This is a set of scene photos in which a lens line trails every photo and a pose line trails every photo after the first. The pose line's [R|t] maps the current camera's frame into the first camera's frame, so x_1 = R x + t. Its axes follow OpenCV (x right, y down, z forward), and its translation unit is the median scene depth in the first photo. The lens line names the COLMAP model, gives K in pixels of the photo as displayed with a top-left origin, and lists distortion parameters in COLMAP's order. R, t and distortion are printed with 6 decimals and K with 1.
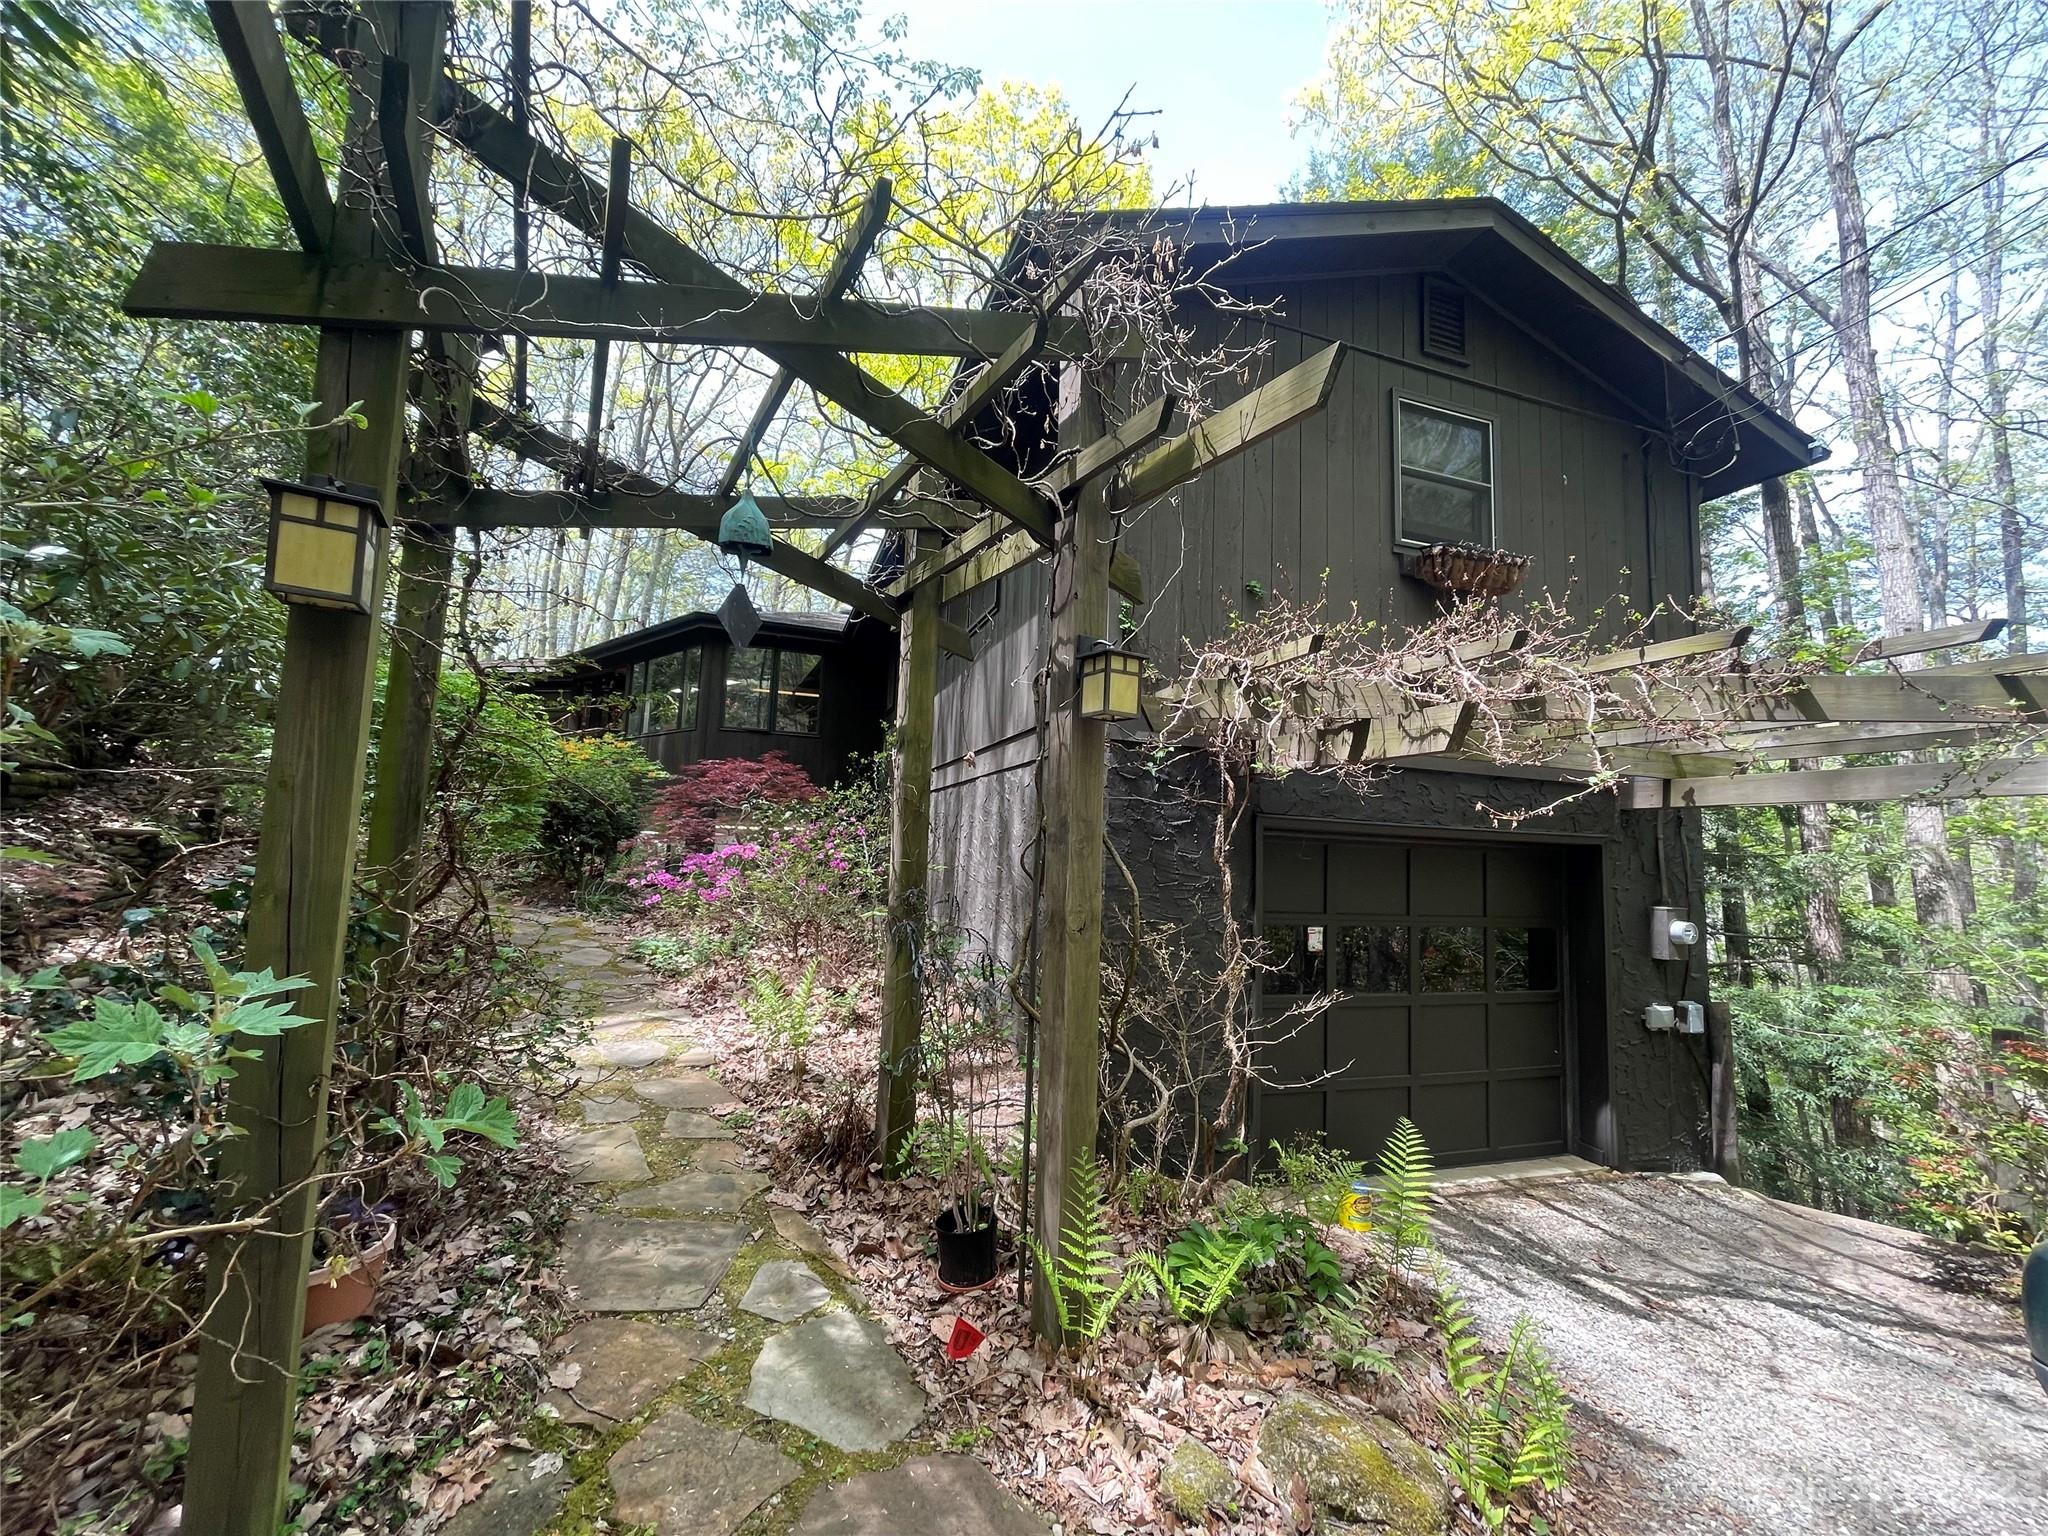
lens RADIAL K [[827.9, 0, 1021.6], [0, 827.9, 774.1], [0, 0, 1]] dist [0.007536, -0.000149]
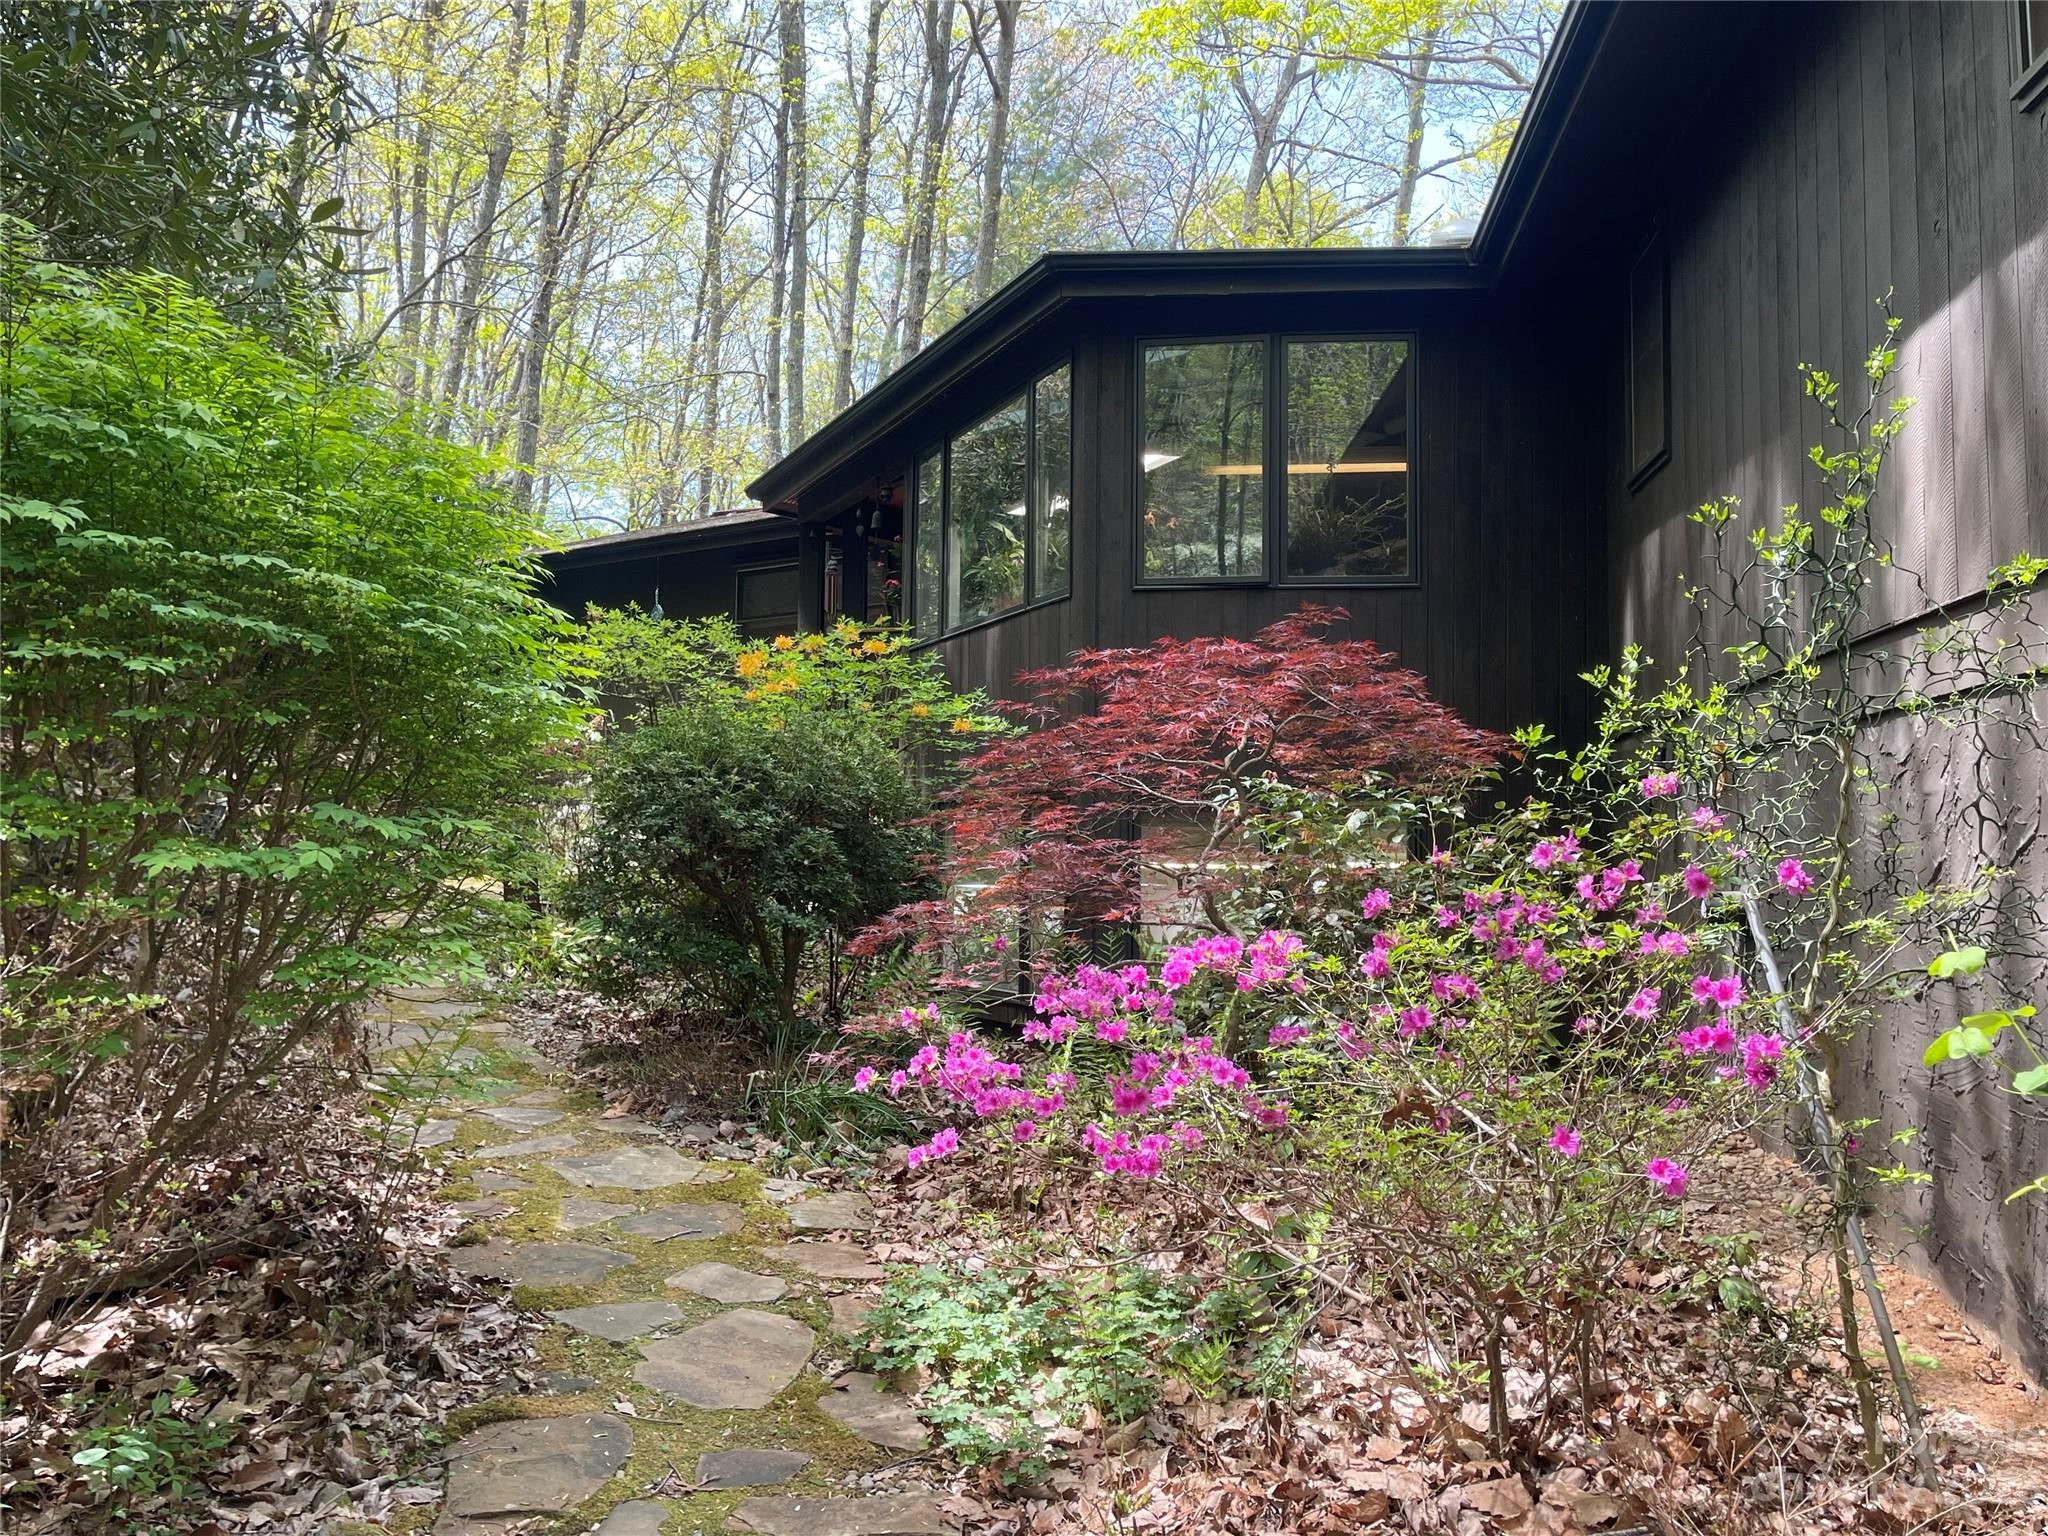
lens RADIAL K [[1748.7, 0, 1023.2], [0, 1748.7, 761.2], [0, 0, 1]] dist [0.037475, 0.008623]
pose [[0.912017, -0.057808, -0.406058, -0.319223], [0.061726, 0.998087, -0.003453, 0.052692], [0.405480, -0.021915, 0.913841, 0.877016]]
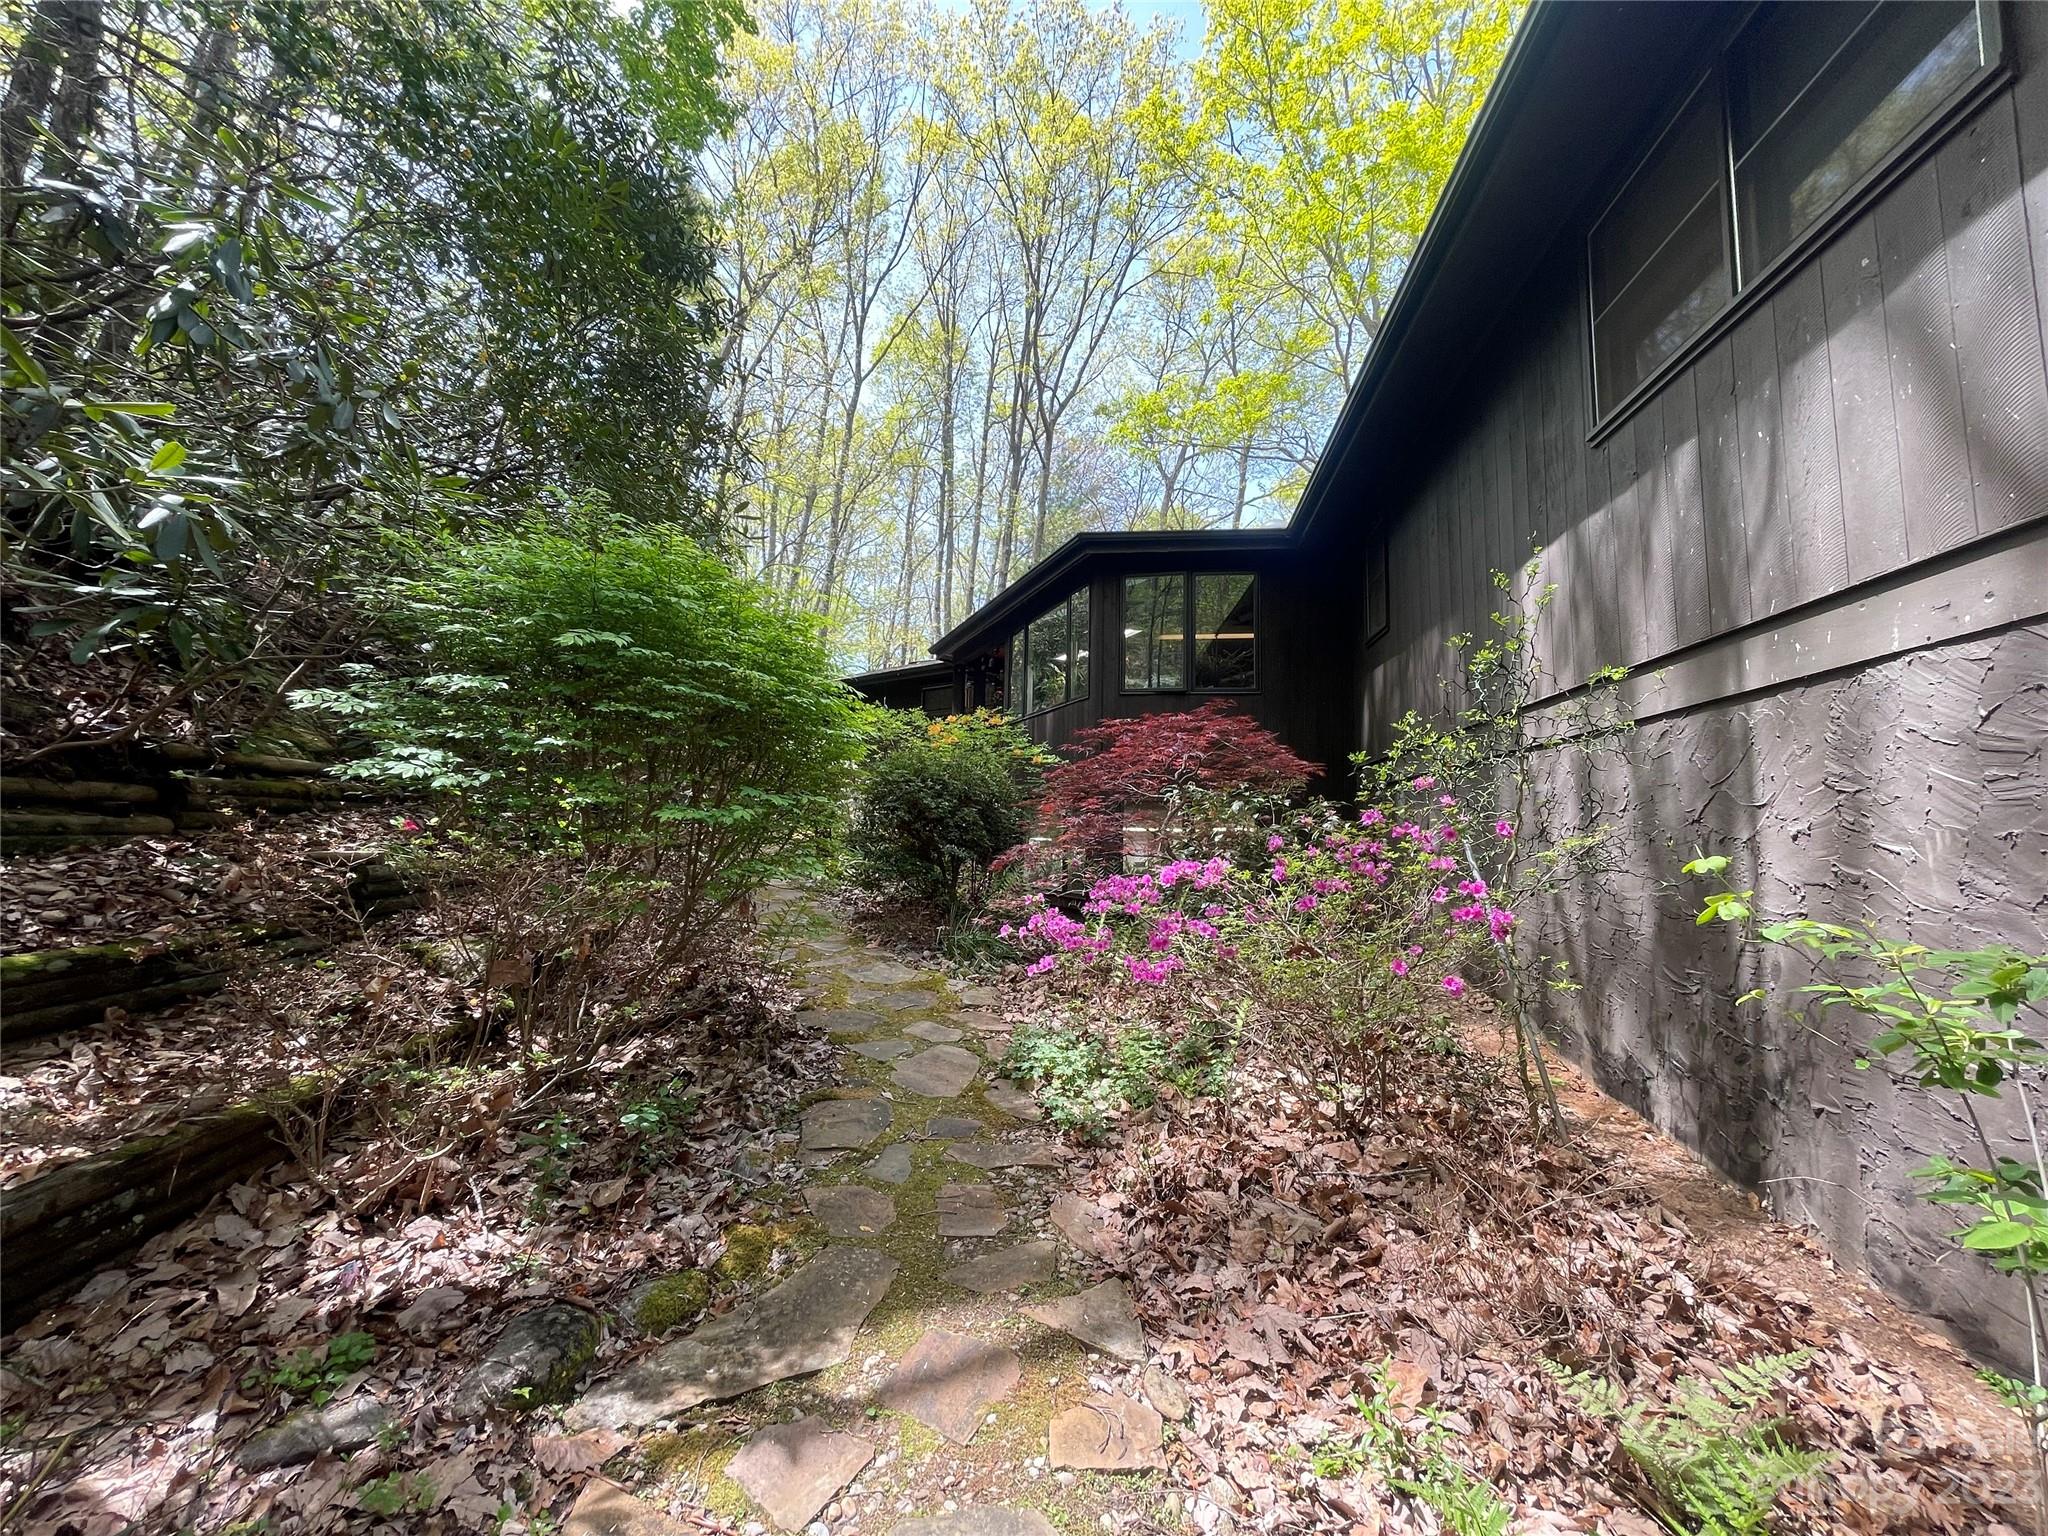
lens RADIAL K [[822.2, 0, 1024.0], [0, 822.2, 768.0], [0, 0, 1]] dist [0.018655, -0.016121]
pose [[0.900023, -0.059711, -0.431733, -0.386500], [0.055191, 0.998211, -0.023003, 0.062958], [0.432334, -0.003124, 0.901708, 0.917919]]
